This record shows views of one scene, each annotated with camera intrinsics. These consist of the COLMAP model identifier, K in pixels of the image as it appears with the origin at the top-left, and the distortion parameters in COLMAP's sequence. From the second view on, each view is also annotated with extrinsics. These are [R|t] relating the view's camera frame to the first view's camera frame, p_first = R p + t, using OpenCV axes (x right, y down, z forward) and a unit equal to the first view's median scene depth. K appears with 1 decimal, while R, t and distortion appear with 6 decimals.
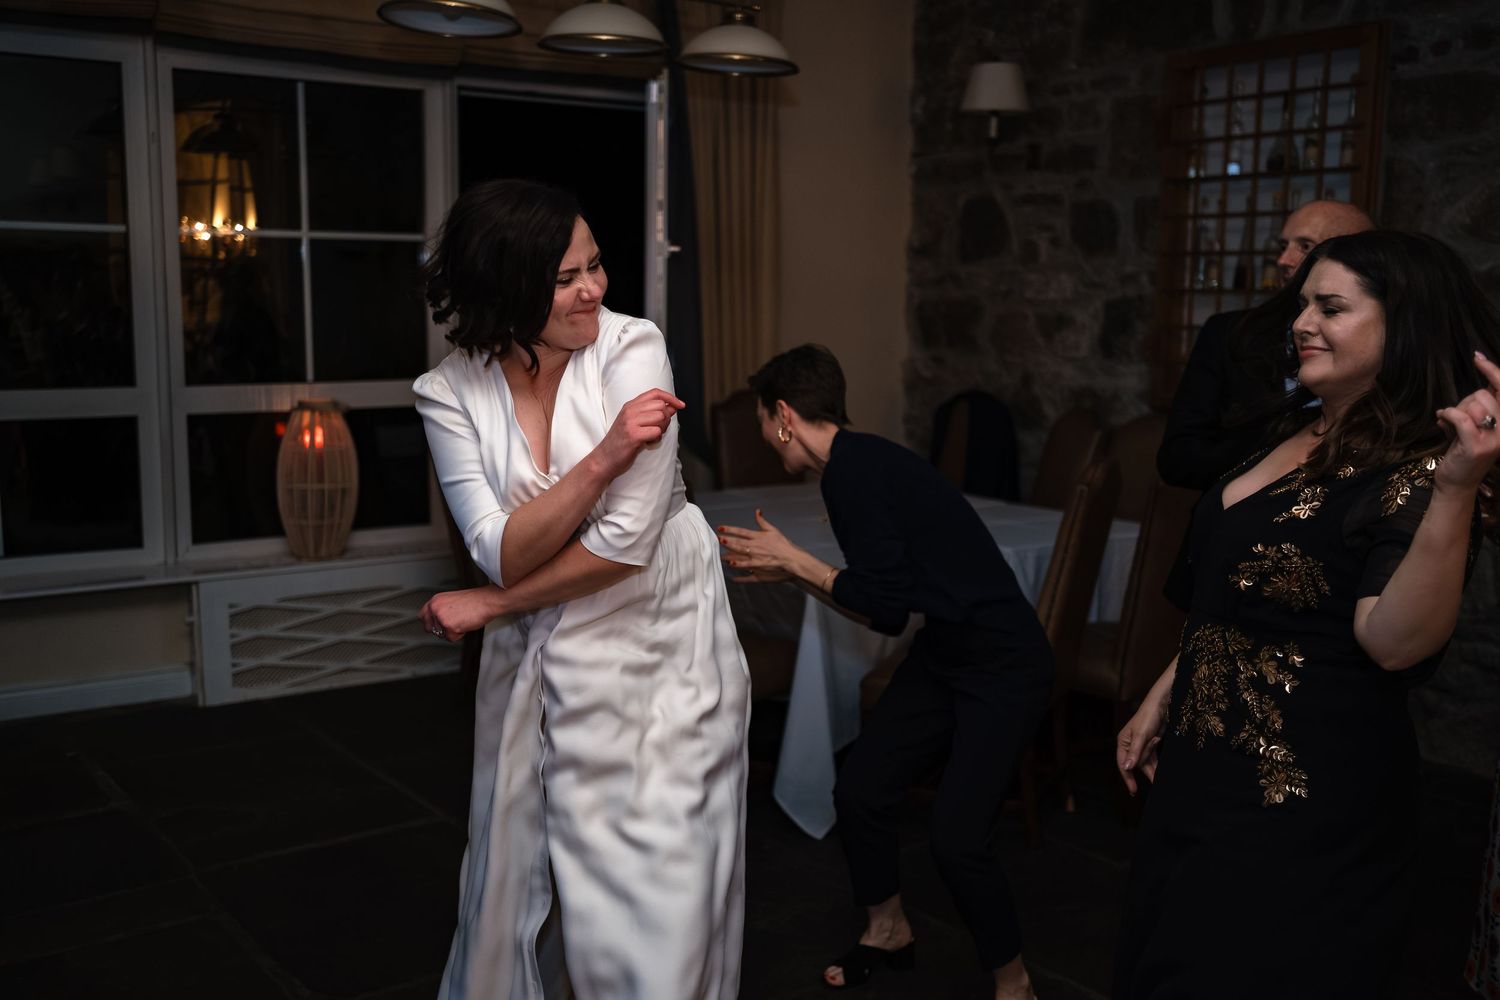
lens RADIAL K [[1444.8, 0, 750.0], [0, 1444.8, 500.0], [0, 0, 1]] dist [0.015941, 0.010653]
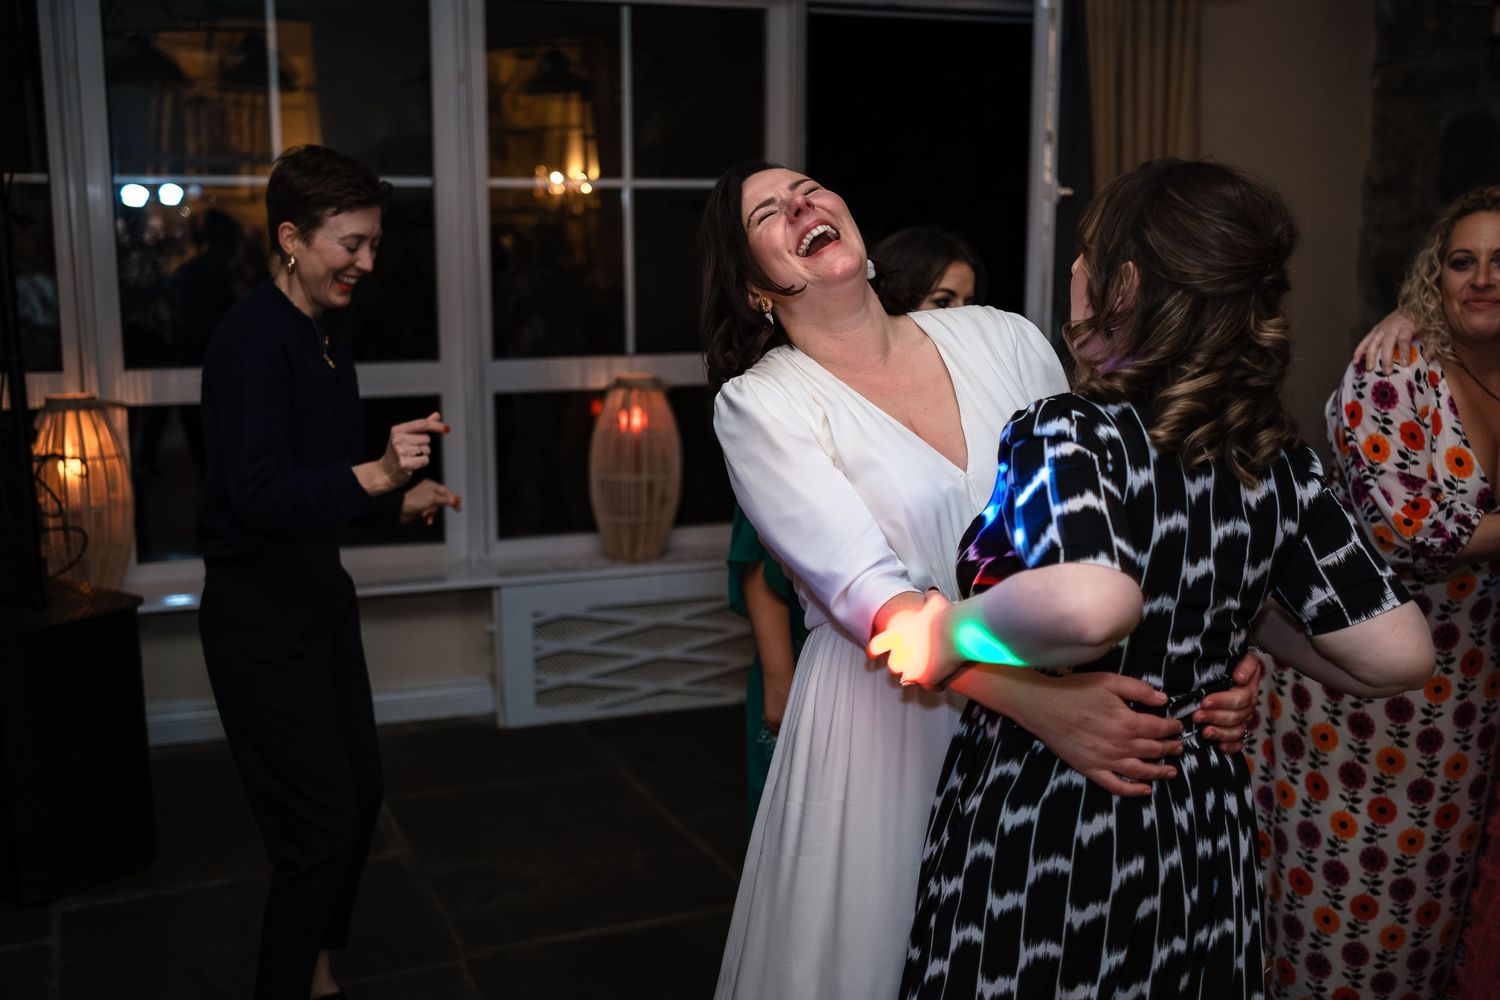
lens RADIAL K [[1584.7, 0, 750.0], [0, 1584.7, 500.0], [0, 0, 1]] dist [-0.001995, 0.024141]
pose [[0.971776, 0.026240, -0.234441, -0.011169], [-0.021568, 0.999515, 0.022473, -0.018462], [0.234917, -0.016782, 0.971871, 0.100950]]
